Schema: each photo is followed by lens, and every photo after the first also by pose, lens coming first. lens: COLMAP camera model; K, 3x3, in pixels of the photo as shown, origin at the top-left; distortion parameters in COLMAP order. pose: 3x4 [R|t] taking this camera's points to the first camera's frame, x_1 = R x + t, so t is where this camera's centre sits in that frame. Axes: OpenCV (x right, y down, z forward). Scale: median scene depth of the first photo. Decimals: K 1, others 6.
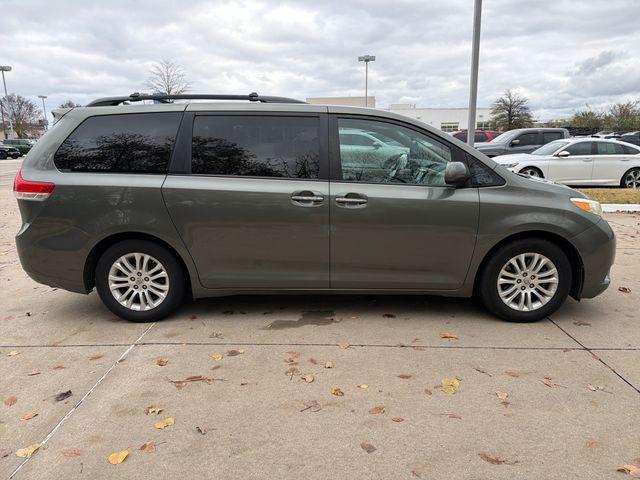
lens RADIAL K [[453.4, 0, 323.1], [0, 453.4, 243.1], [0, 0, 1]] dist [0.006075, -0.024321]
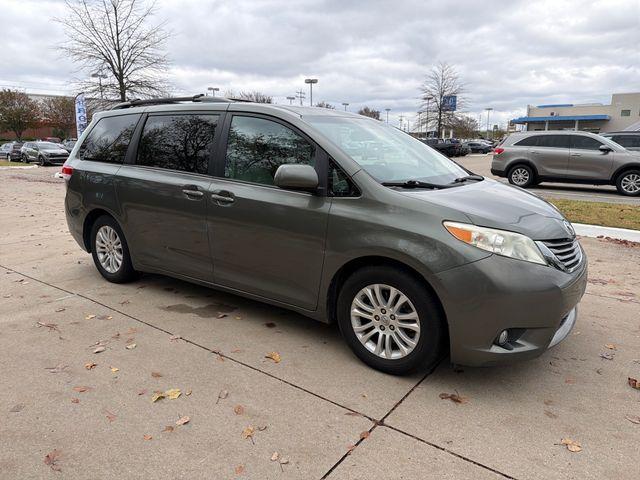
lens RADIAL K [[453.4, 0, 323.3], [0, 453.4, 242.5], [0, 0, 1]] dist [0.006075, -0.024321]
pose [[0.816525, 0.134889, -0.561330, 0.781414], [-0.138189, 0.989721, 0.036820, -0.061930], [0.560527, 0.047505, 0.826773, 0.290057]]
